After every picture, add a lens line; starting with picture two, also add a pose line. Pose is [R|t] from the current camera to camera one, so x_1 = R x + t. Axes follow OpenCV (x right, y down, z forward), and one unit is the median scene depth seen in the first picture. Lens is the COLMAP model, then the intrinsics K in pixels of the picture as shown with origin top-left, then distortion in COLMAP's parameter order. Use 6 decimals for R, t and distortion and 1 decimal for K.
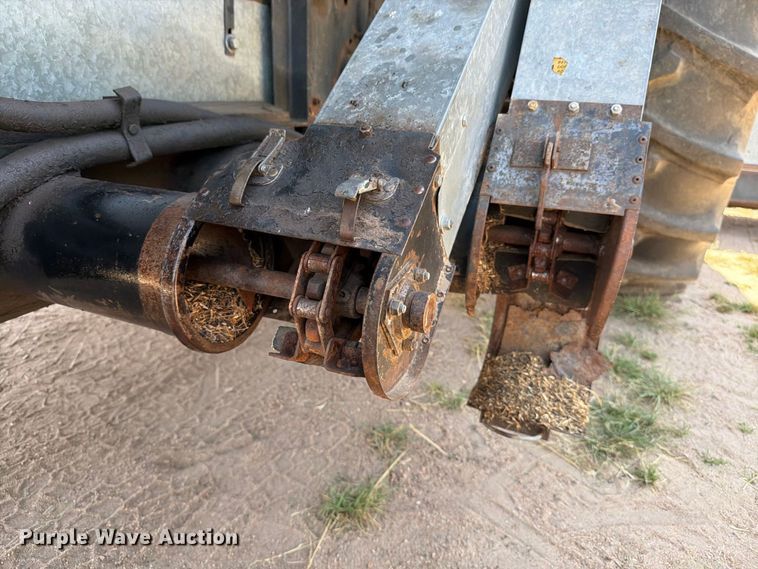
lens RADIAL K [[538.2, 0, 375.9], [0, 538.2, 284.0], [0, 0, 1]] dist [0.028654, -0.041117]
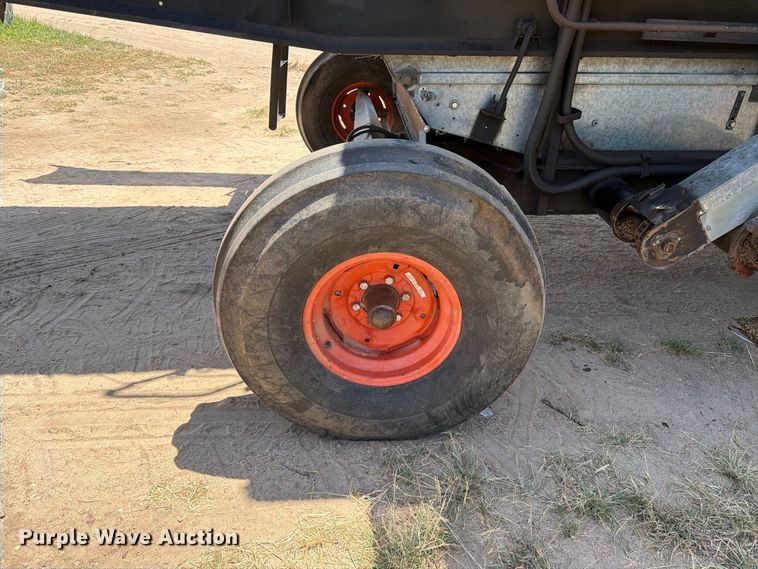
lens RADIAL K [[538.2, 0, 377.0], [0, 538.2, 288.0], [0, 0, 1]] dist [0.028654, -0.041117]
pose [[0.418966, 0.409523, -0.810406, 1.348465], [-0.293485, 0.905685, 0.305944, -0.137421], [0.859264, 0.109662, 0.499640, -1.386781]]
